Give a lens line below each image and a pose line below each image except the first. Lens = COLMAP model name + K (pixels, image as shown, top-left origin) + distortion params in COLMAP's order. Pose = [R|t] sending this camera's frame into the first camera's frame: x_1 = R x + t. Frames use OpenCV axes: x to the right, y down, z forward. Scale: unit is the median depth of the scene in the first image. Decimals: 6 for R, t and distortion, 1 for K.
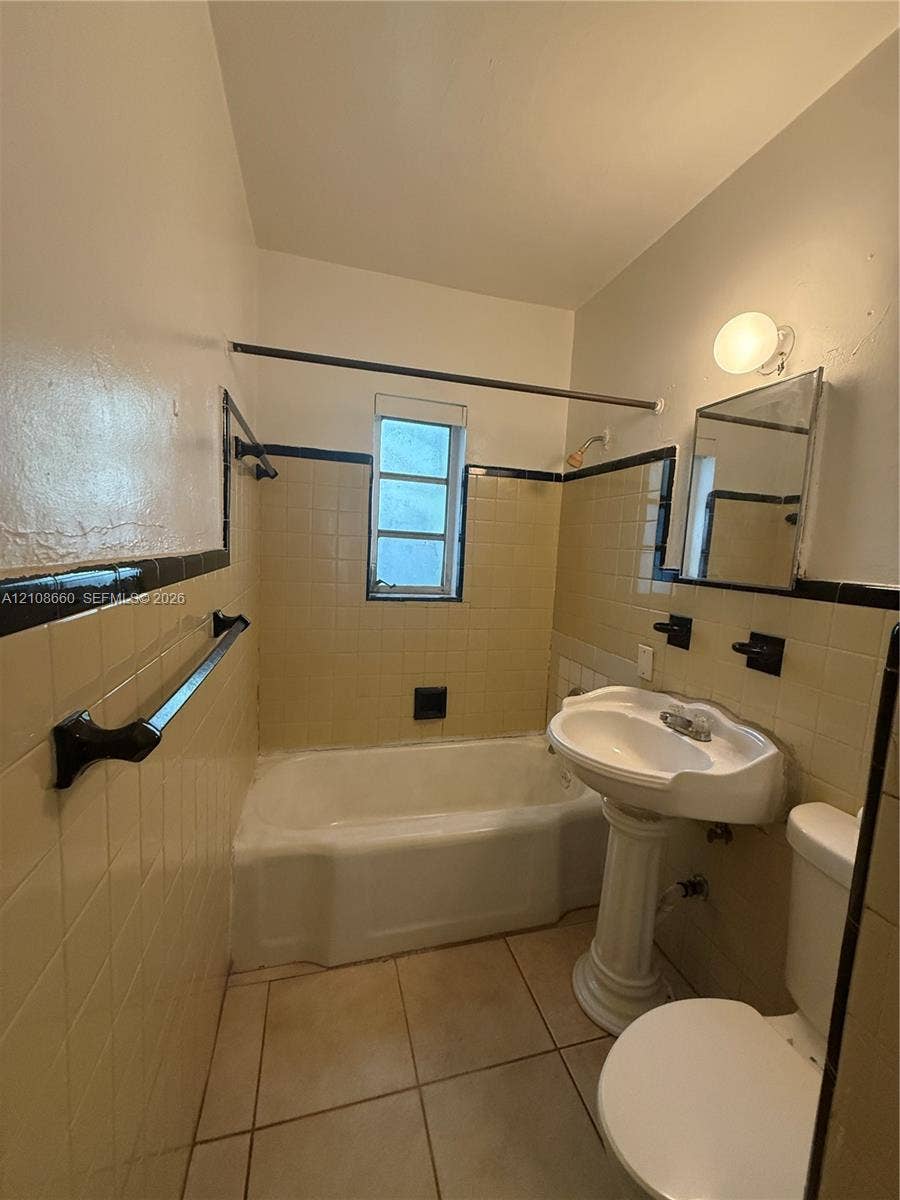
lens RADIAL K [[479.5, 0, 451.1], [0, 479.5, 597.6], [0, 0, 1]] dist [-0.001238, 0.000374]
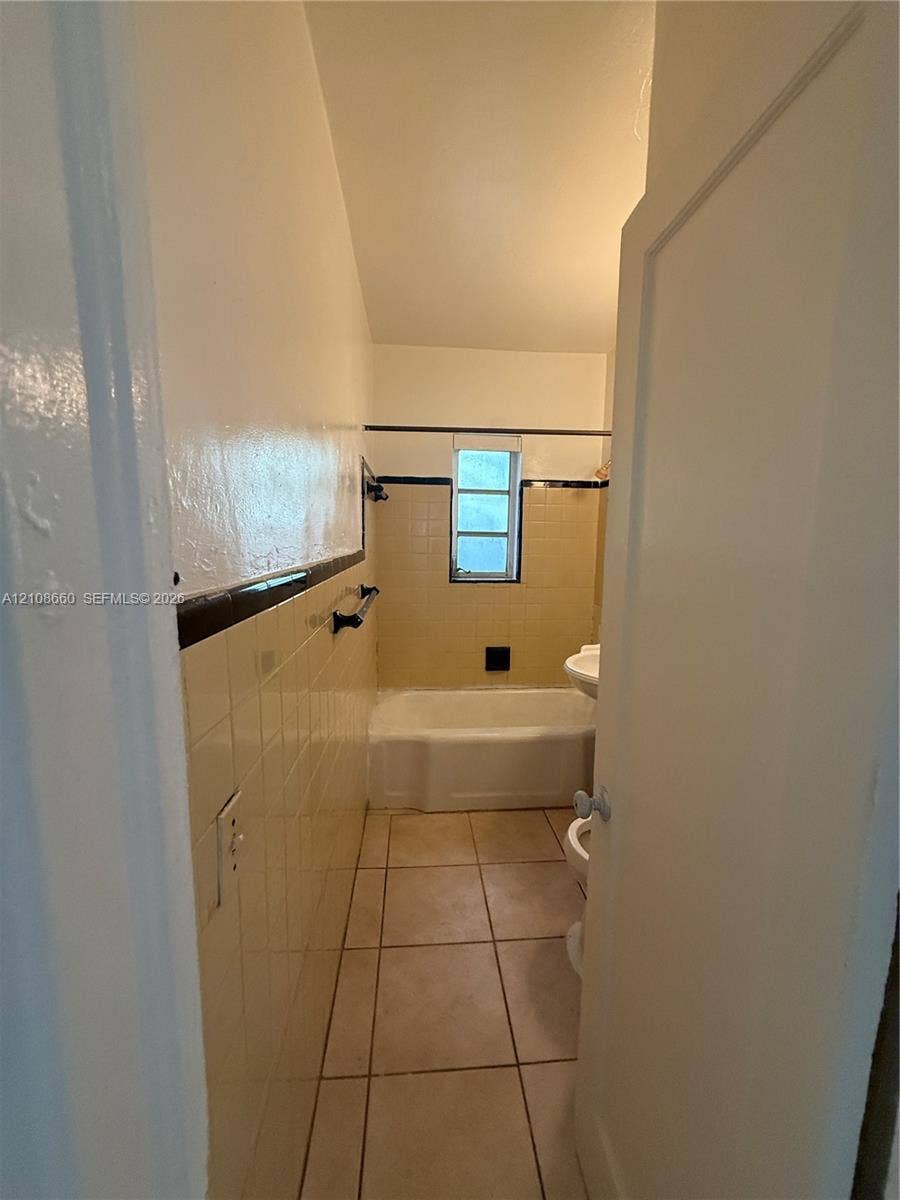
lens RADIAL K [[479.5, 0, 451.1], [0, 479.5, 597.6], [0, 0, 1]] dist [-0.001238, 0.000374]
pose [[0.980975, -0.011659, -0.193784, 0.093739], [0.014504, 0.999807, 0.013269, 0.029715], [0.193592, -0.015827, 0.980954, -0.353348]]
